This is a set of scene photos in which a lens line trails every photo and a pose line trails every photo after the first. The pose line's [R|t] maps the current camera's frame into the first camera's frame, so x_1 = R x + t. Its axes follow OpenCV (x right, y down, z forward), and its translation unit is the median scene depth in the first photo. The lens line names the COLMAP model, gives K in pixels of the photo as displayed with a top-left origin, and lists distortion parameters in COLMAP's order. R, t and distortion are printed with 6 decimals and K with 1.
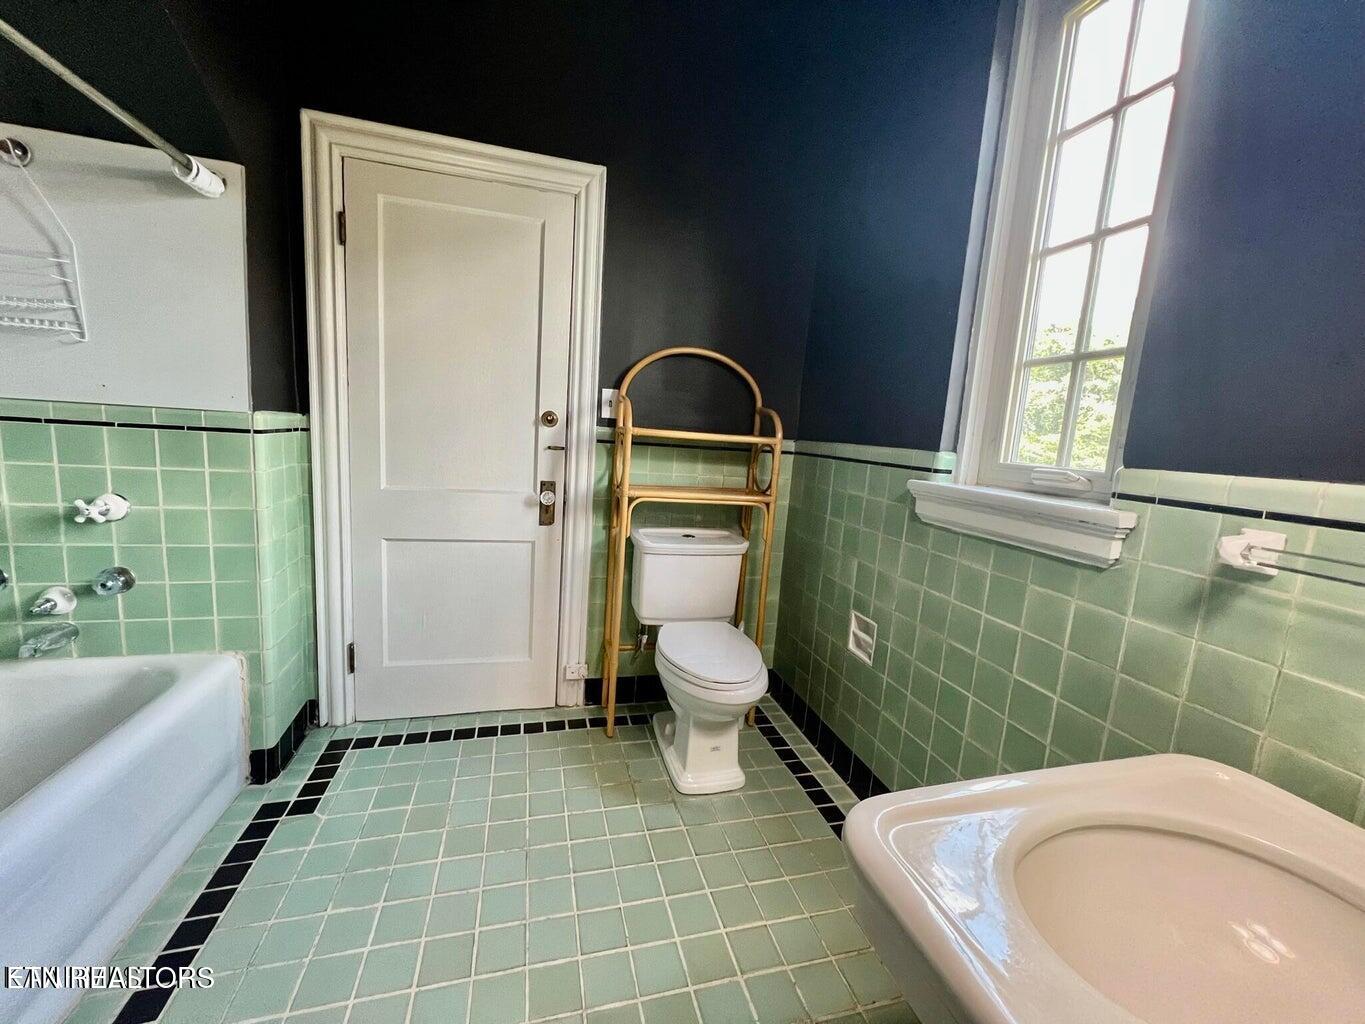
lens RADIAL K [[550.4, 0, 674.4], [0, 550.4, 513.0], [0, 0, 1]] dist [-0.002409, 0.000590]
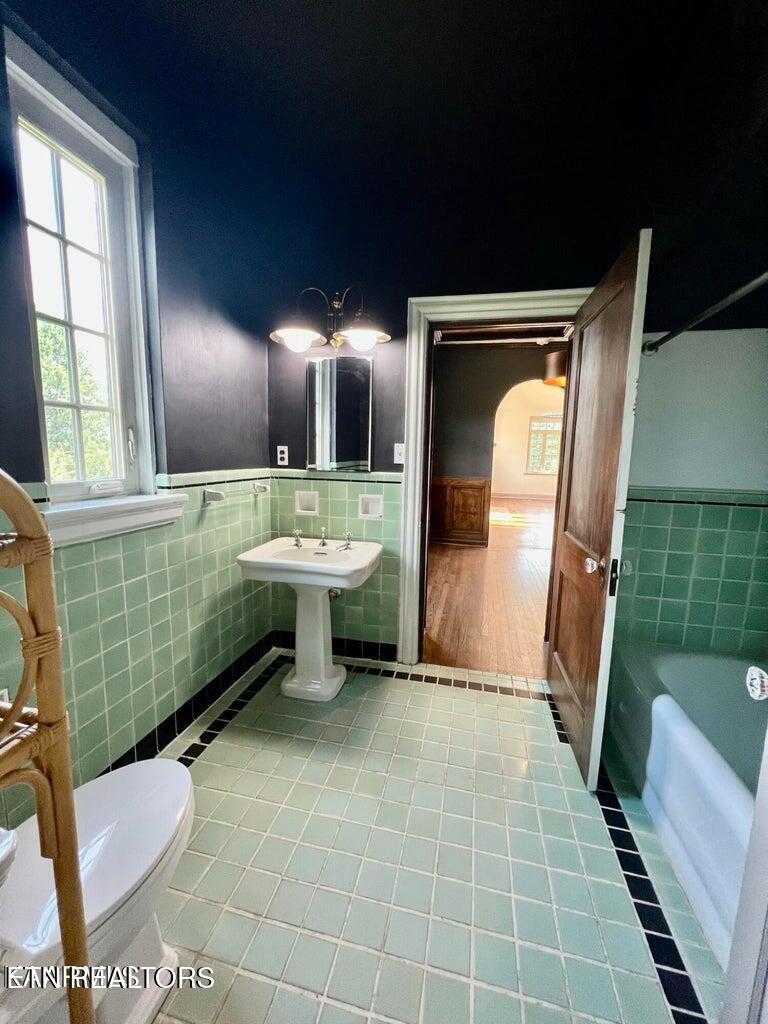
lens RADIAL K [[412.9, 0, 380.4], [0, 412.9, 510.9], [0, 0, 1]] dist [-0.002409, 0.000590]
pose [[-0.878415, -0.133585, 0.458849, -0.562728], [0.009566, 0.955031, 0.296352, -0.344564], [-0.477803, 0.264710, -0.837635, 1.627238]]
